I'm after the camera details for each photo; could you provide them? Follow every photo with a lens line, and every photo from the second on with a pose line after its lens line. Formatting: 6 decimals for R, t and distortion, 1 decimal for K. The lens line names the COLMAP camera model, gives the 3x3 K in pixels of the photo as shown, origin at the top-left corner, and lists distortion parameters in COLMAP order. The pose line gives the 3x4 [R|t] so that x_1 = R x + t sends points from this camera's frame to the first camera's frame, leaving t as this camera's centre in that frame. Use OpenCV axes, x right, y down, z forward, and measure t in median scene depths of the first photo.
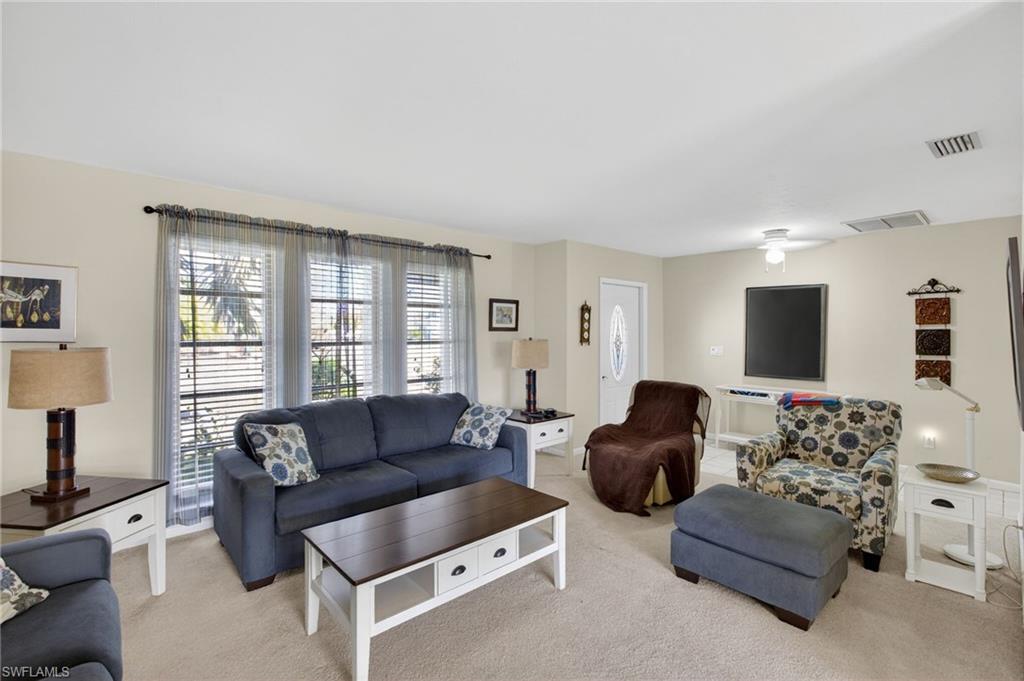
lens RADIAL K [[461.8, 0, 504.8], [0, 461.8, 332.6], [0, 0, 1]] dist [-0.009421, 0.003653]
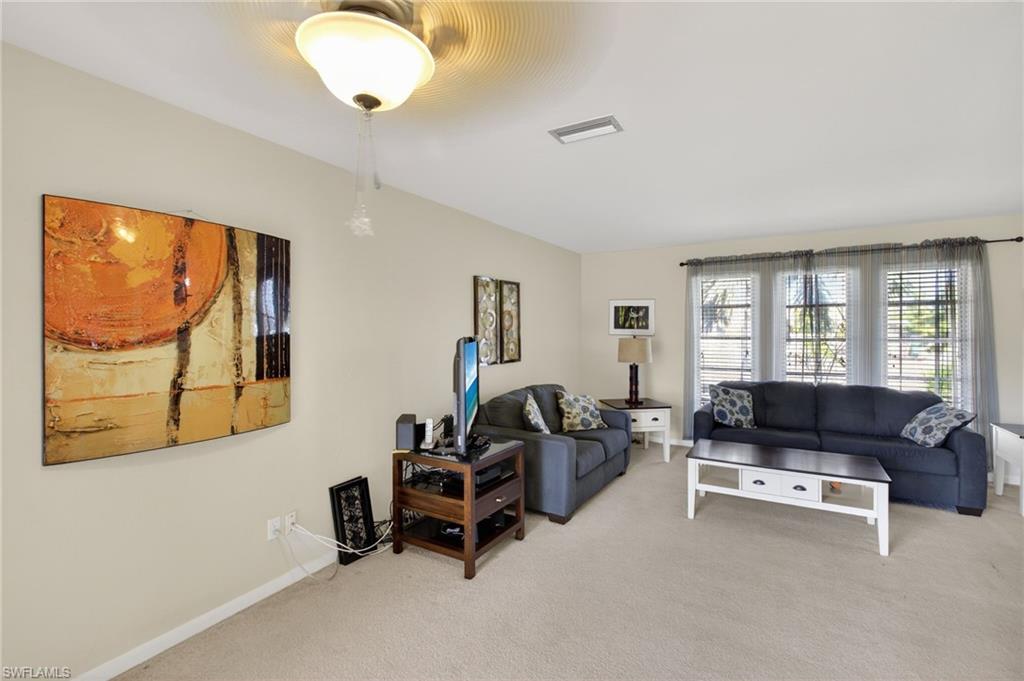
lens RADIAL K [[461.8, 0, 539.4], [0, 461.8, 334.1], [0, 0, 1]] dist [-0.009421, 0.003653]
pose [[0.326304, 0.001430, -0.945264, 0.642369], [-0.000409, 0.999999, 0.001371, 0.008171], [0.945265, -0.000061, 0.326304, -0.117413]]
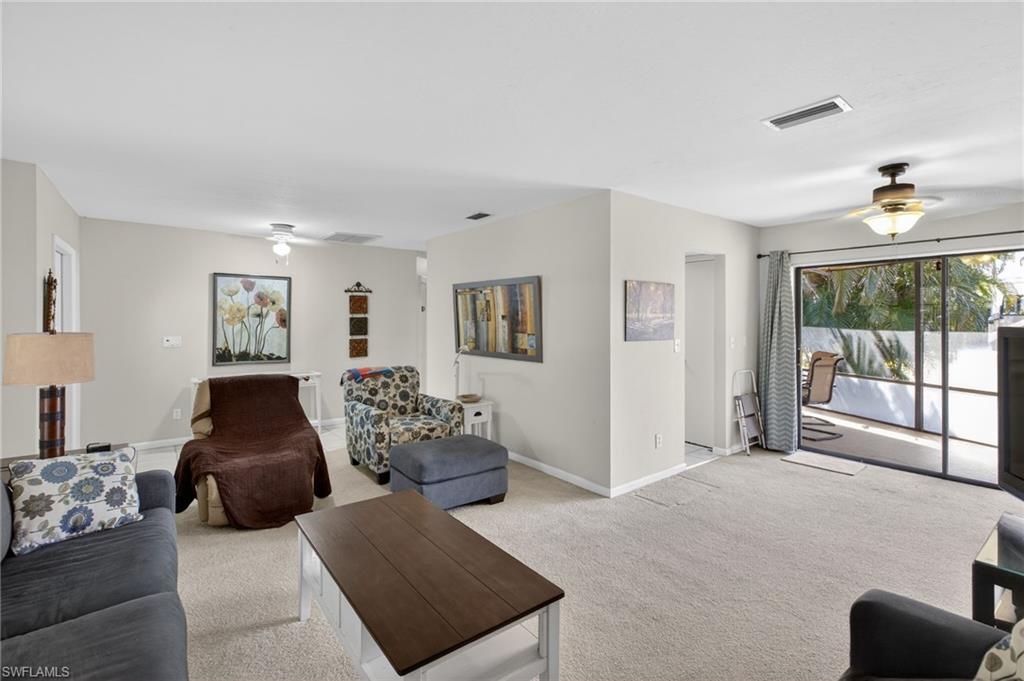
lens RADIAL K [[461.8, 0, 526.8], [0, 461.8, 314.2], [0, 0, 1]] dist [-0.009421, 0.003653]
pose [[0.081194, 0.008249, 0.996664, -0.593970], [0.004217, 0.999954, -0.008620, -0.002891], [-0.996689, 0.004903, 0.081155, 0.466917]]
